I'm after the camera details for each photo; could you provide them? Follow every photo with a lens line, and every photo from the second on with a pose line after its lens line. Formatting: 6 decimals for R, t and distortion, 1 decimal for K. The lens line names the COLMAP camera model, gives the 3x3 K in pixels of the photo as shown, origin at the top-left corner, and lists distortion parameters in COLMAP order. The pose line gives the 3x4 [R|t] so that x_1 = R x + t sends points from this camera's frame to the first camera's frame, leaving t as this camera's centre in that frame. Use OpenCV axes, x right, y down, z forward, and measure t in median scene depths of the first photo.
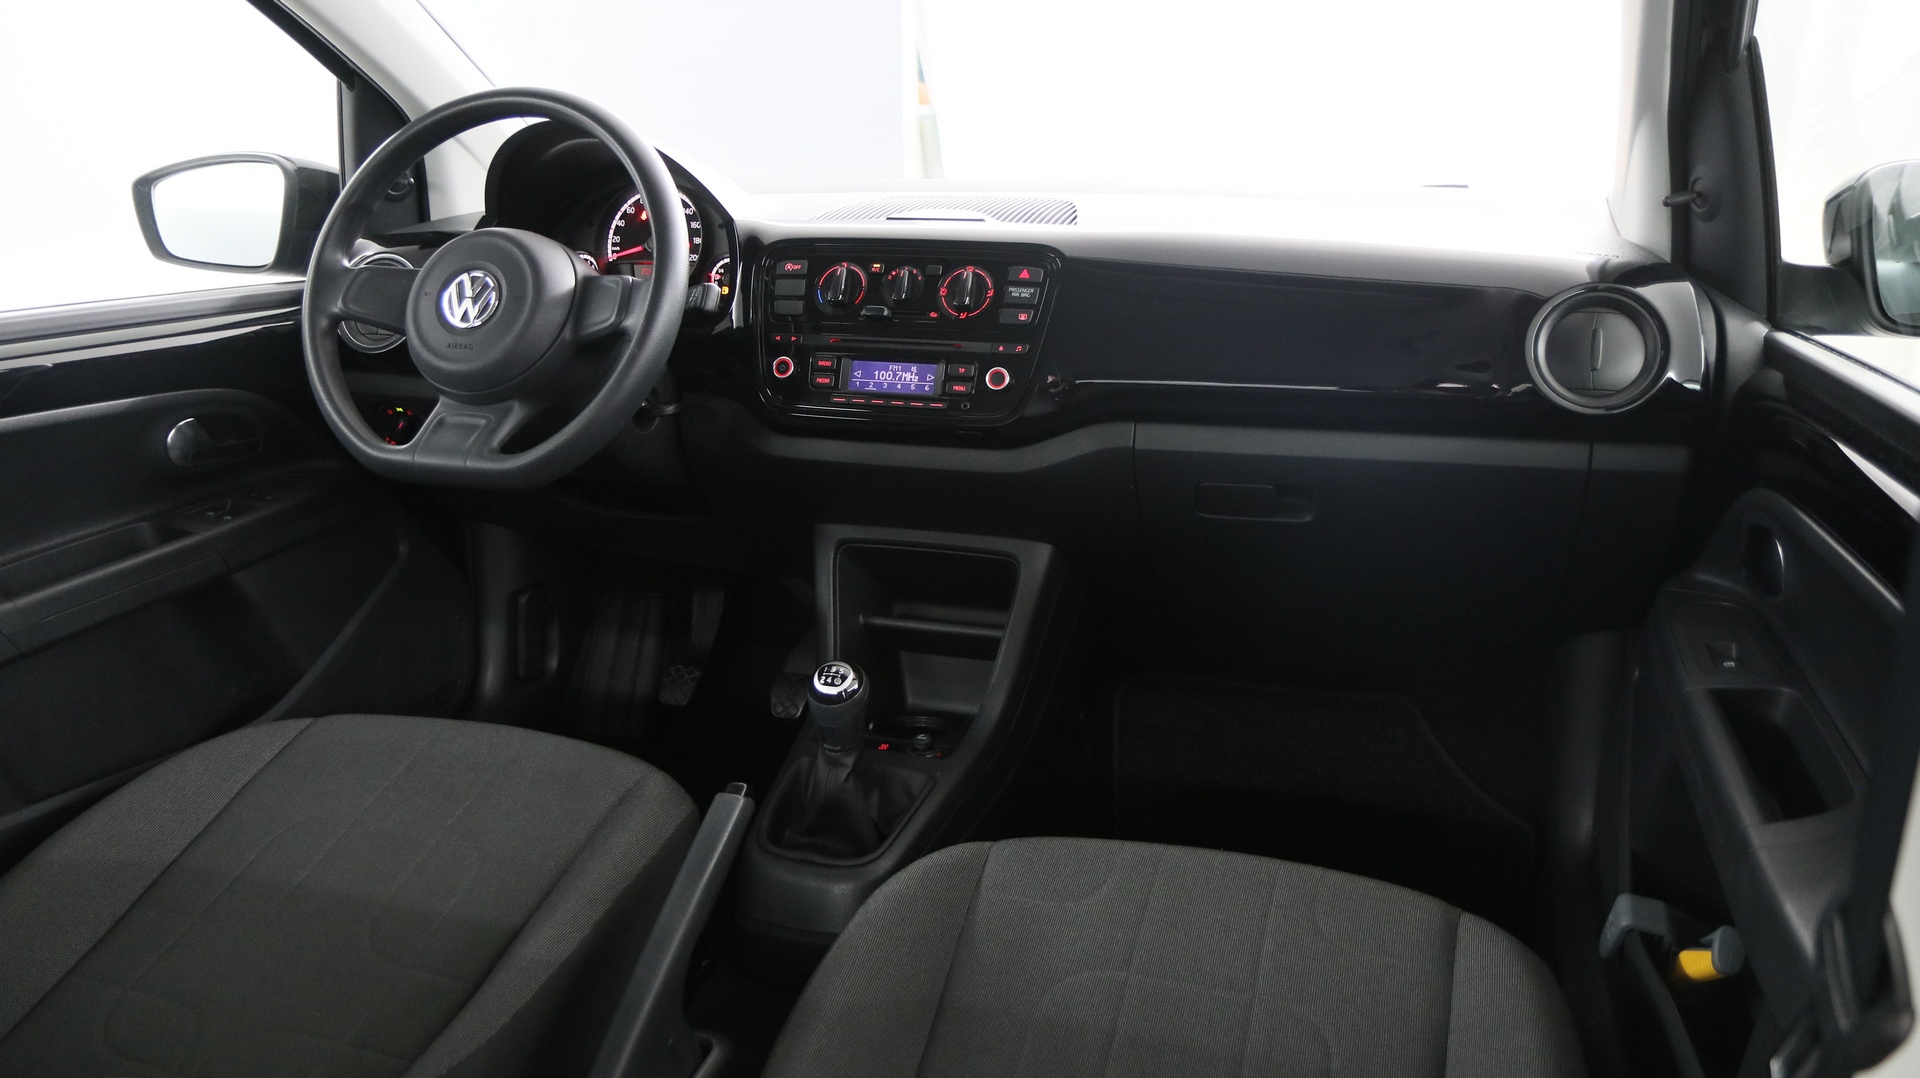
lens RADIAL K [[1461.1, 0, 966.1], [0, 1461.1, 549.8], [0, 0, 1]] dist [-0.035569, 0.025639]
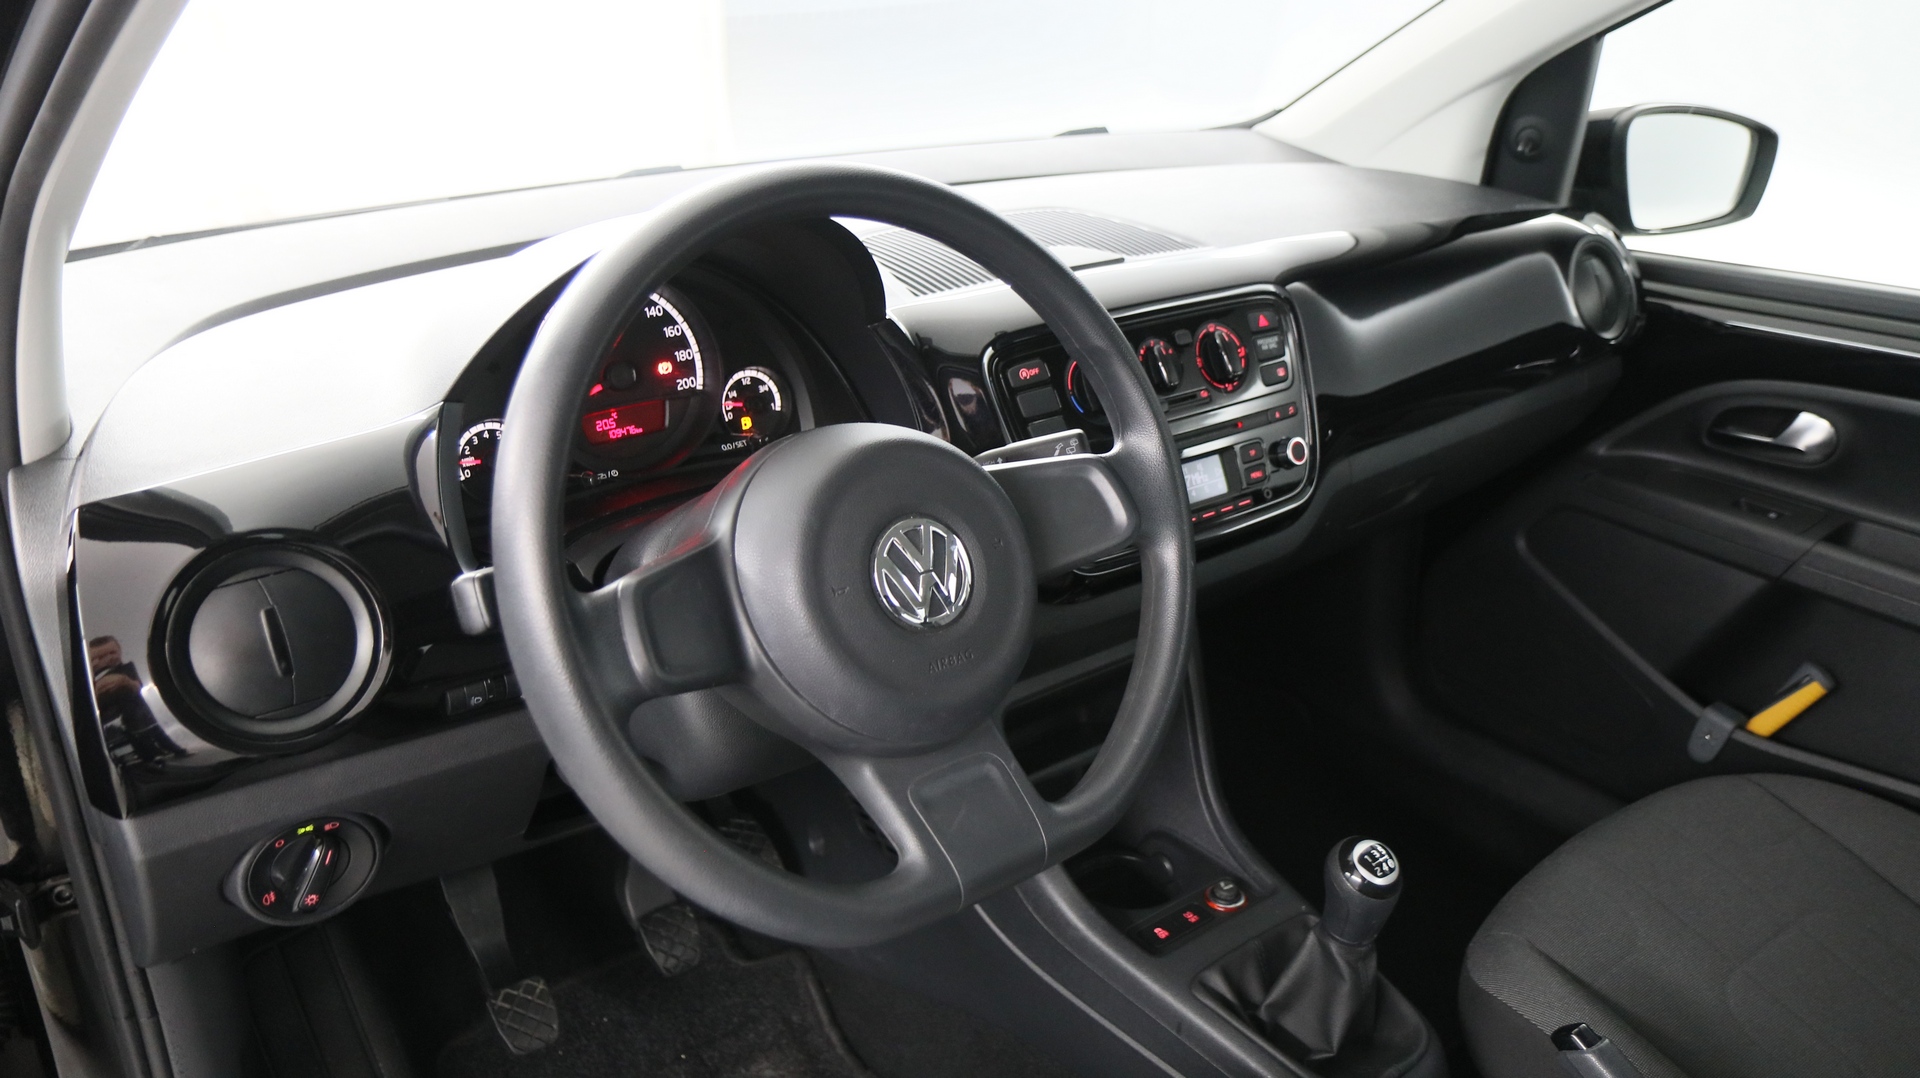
lens RADIAL K [[1461.1, 0, 958.6], [0, 1461.1, 531.7], [0, 0, 1]] dist [-0.035569, 0.025639]
pose [[0.569335, -0.315237, 0.759265, -0.711580], [0.232792, 0.947579, 0.218864, -0.290584], [-0.788458, 0.052144, 0.612874, 0.619728]]
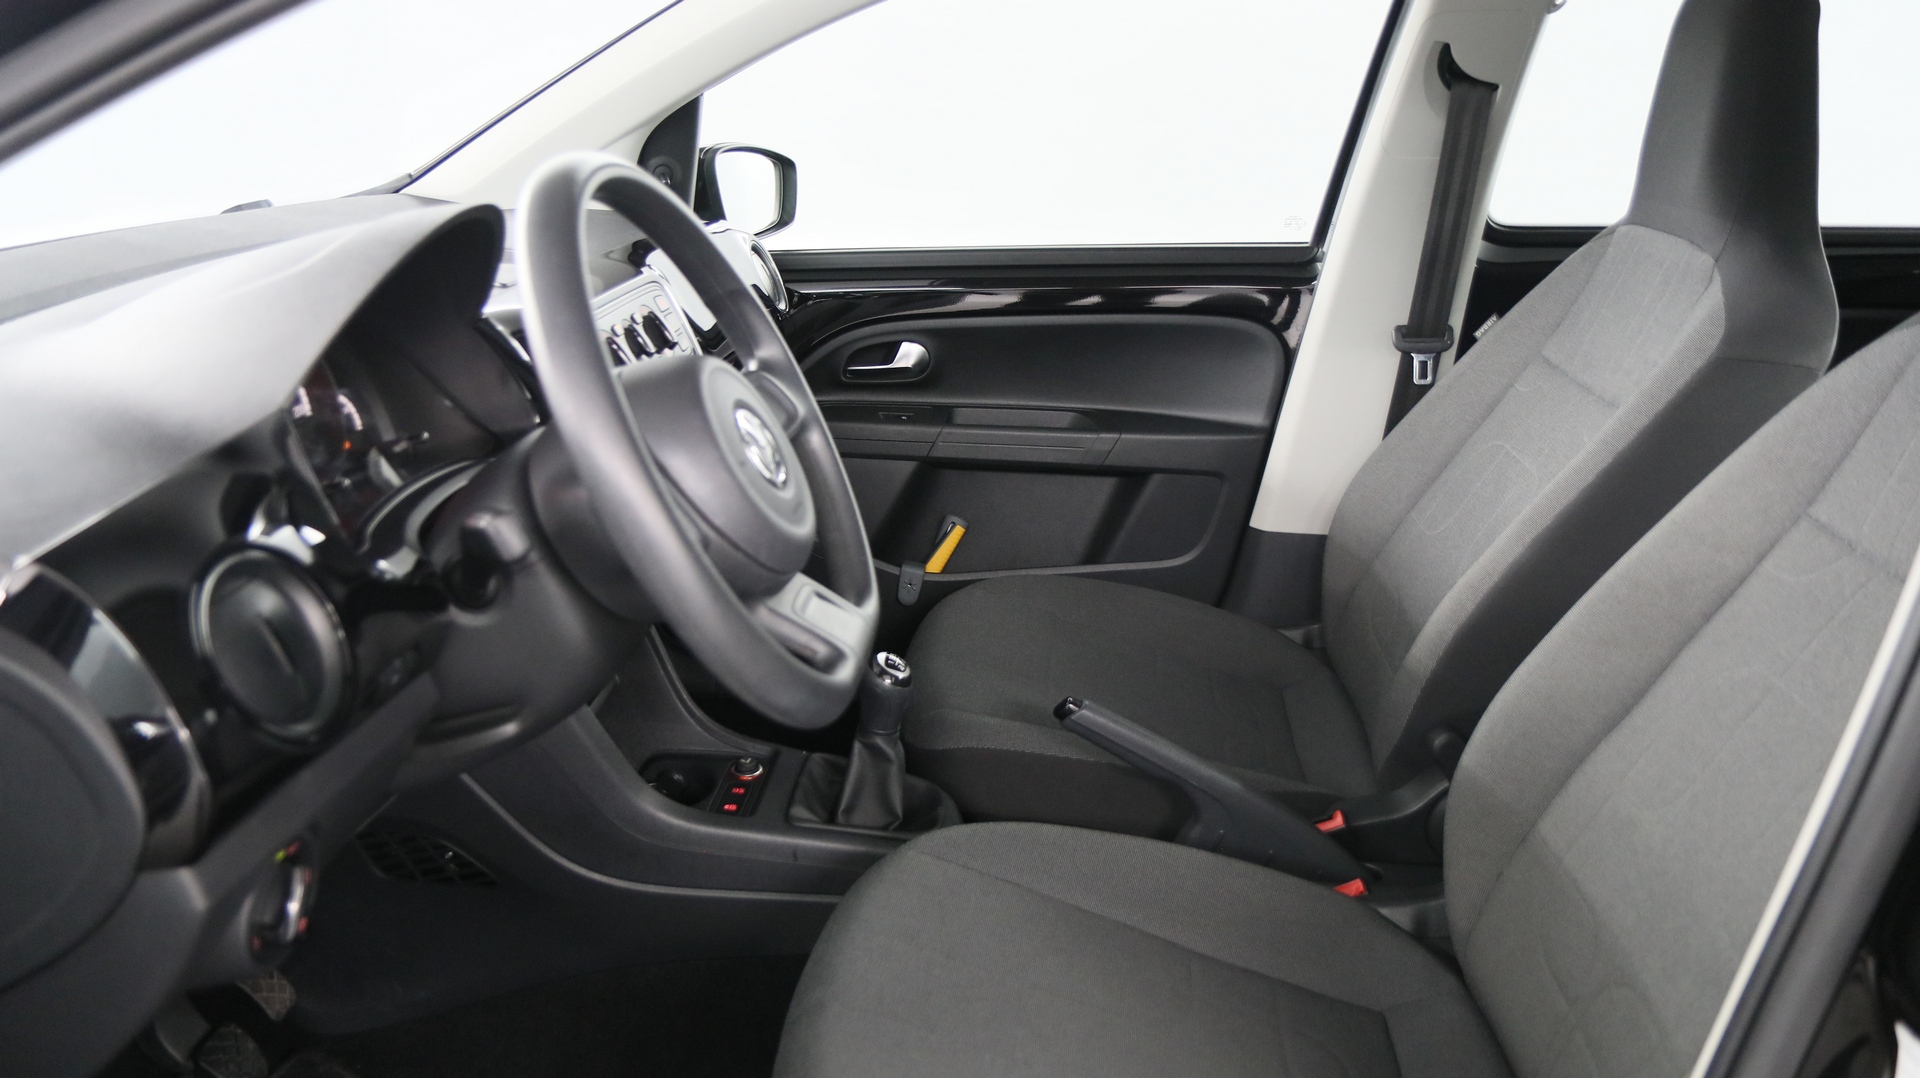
lens RADIAL K [[1461.1, 0, 963.7], [0, 1461.1, 540.6], [0, 0, 1]] dist [-0.035569, 0.025639]
pose [[-0.236069, -0.307733, 0.921722, -0.990931], [0.273870, 0.889010, 0.366955, -0.351260], [-0.932345, 0.339059, -0.125589, 0.961992]]
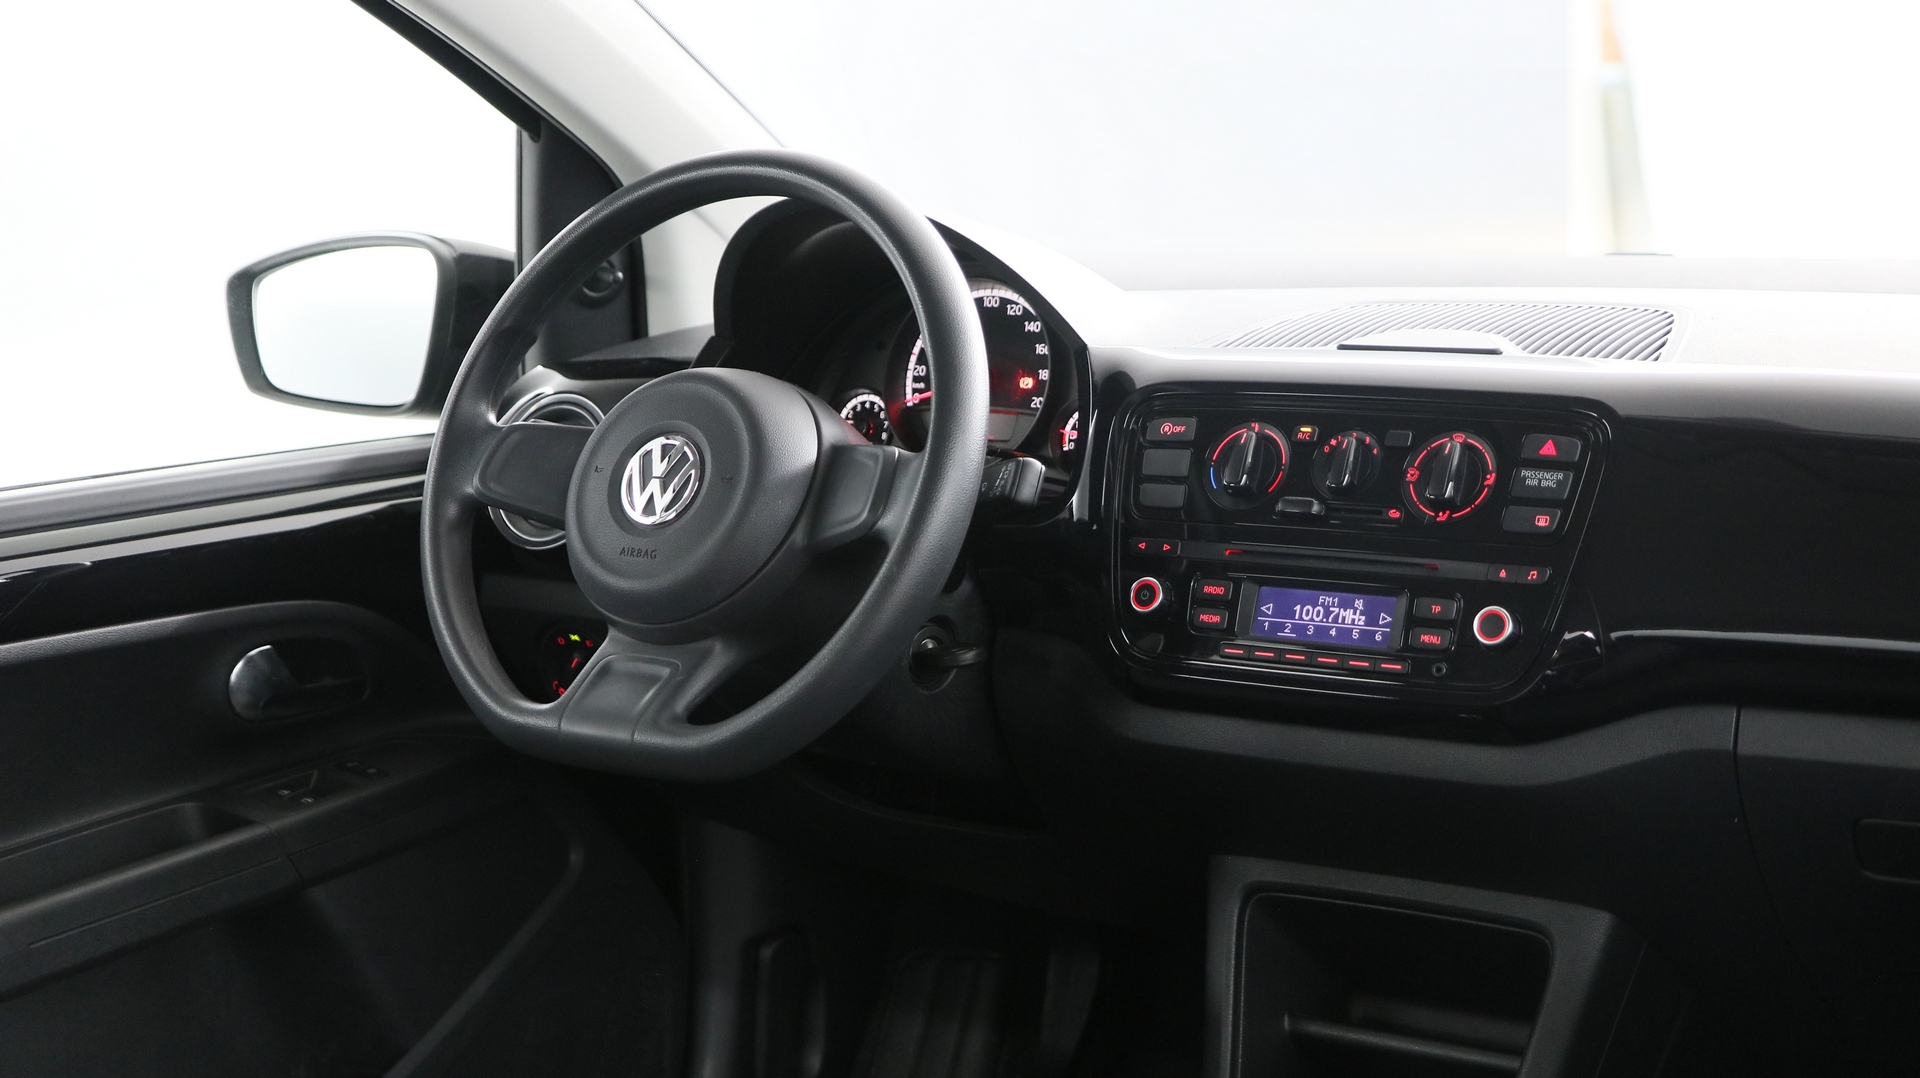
lens RADIAL K [[2756.3, 0, 955.8], [0, 2756.3, 542.3], [0, 0, 1]] dist [-0.023872, 0.000000]
pose [[0.960140, 0.017722, -0.278956, 0.117876], [-0.050262, 0.992667, -0.109933, -0.017412], [0.274962, 0.119572, 0.953991, -0.113042]]
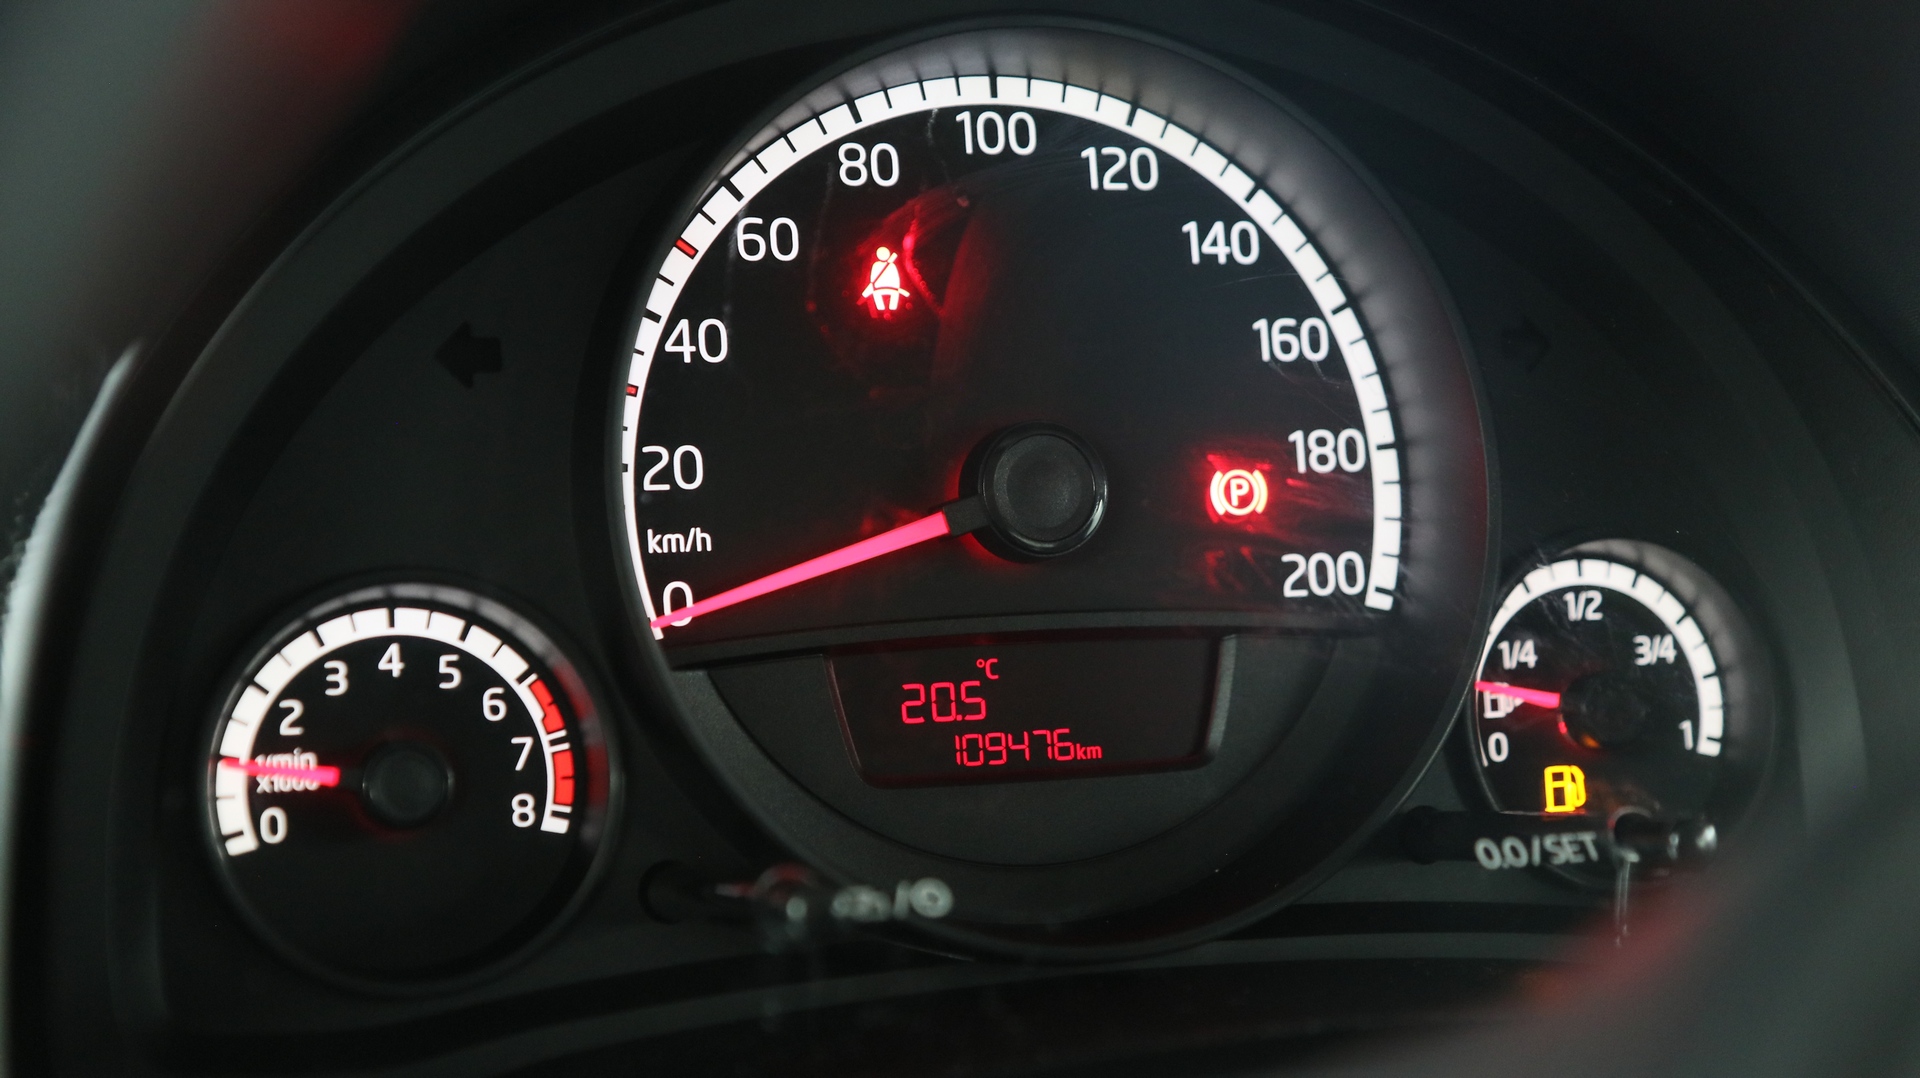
lens RADIAL K [[2975.3, 0, 956.3], [0, 2975.3, 539.3], [0, 0, 1]] dist [-0.031201, 0.000000]
pose [[0.785096, -0.077223, 0.614542, -0.450637], [0.143016, 0.987987, -0.058557, -0.223955], [-0.602637, 0.133862, 0.786708, 0.929878]]
